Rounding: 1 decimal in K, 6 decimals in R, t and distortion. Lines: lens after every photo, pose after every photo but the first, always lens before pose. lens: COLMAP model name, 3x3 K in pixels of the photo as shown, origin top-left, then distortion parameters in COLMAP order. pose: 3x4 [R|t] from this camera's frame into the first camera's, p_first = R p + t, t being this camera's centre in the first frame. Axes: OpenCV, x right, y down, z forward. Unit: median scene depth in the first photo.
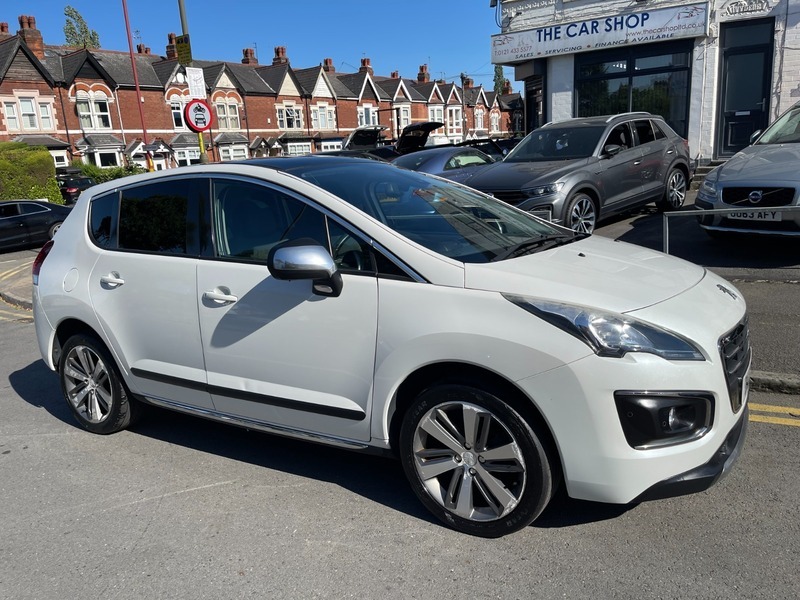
lens RADIAL K [[605.7, 0, 404.6], [0, 605.7, 302.1], [0, 0, 1]] dist [0.079037, -0.111717]
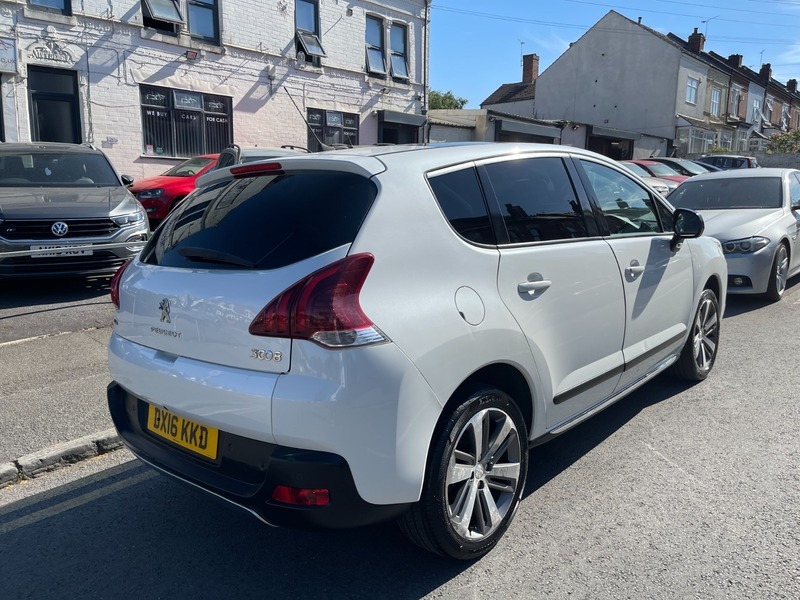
lens RADIAL K [[605.7, 0, 405.1], [0, 605.7, 298.6], [0, 0, 1]] dist [0.079037, -0.111717]
pose [[0.180116, -0.114148, 0.977000, -0.628067], [0.220054, 0.972746, 0.073083, -0.055398], [-0.958715, 0.201829, 0.200326, 0.522236]]
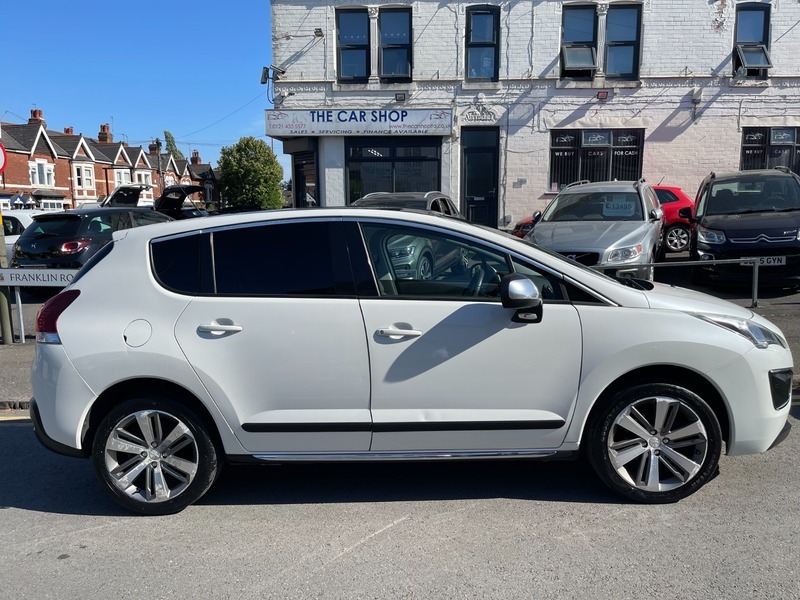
lens RADIAL K [[605.7, 0, 405.9], [0, 605.7, 302.5], [0, 0, 1]] dist [0.079037, -0.111717]
pose [[0.867481, -0.019587, 0.497085, -0.356547], [0.076203, 0.992664, -0.093870, 0.016976], [-0.491600, 0.119310, 0.862609, 0.041834]]
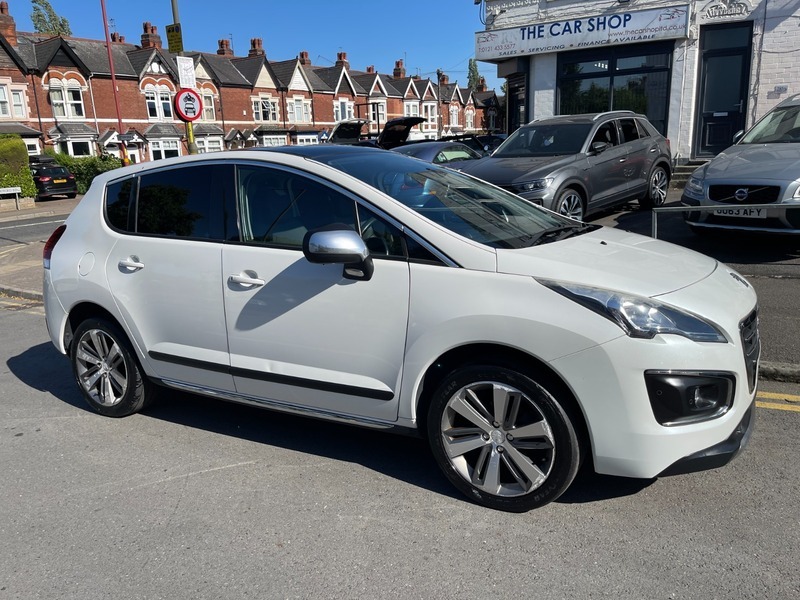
lens RADIAL K [[605.7, 0, 394.8], [0, 605.7, 298.1], [0, 0, 1]] dist [0.079037, -0.111717]
pose [[0.999433, 0.010910, 0.031866, -0.038197], [-0.010942, 0.999940, 0.000823, 0.007746], [-0.031855, -0.001172, 0.999492, -0.012762]]
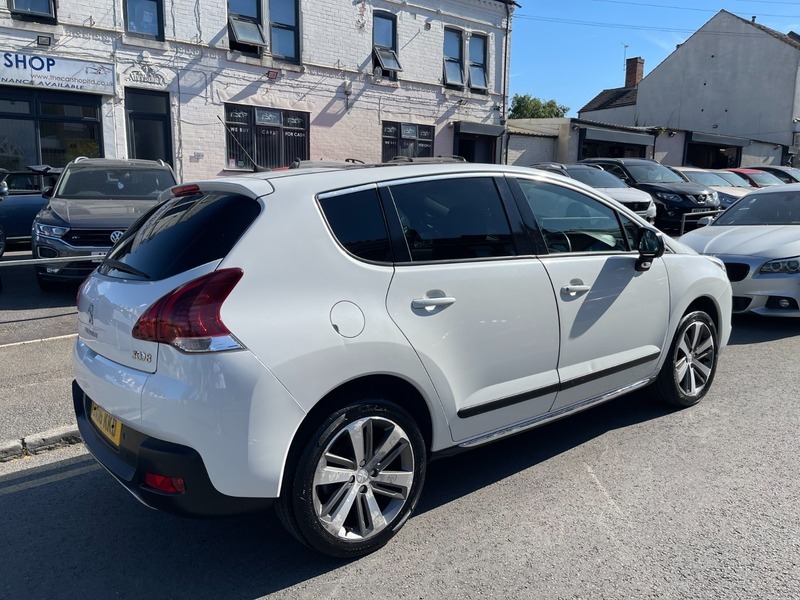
lens RADIAL K [[605.7, 0, 398.0], [0, 605.7, 302.3], [0, 0, 1]] dist [0.079037, -0.111717]
pose [[0.349460, -0.097565, 0.931858, -0.616506], [0.196782, 0.980024, 0.028811, -0.033757], [-0.916054, 0.173304, 0.361678, 0.400092]]
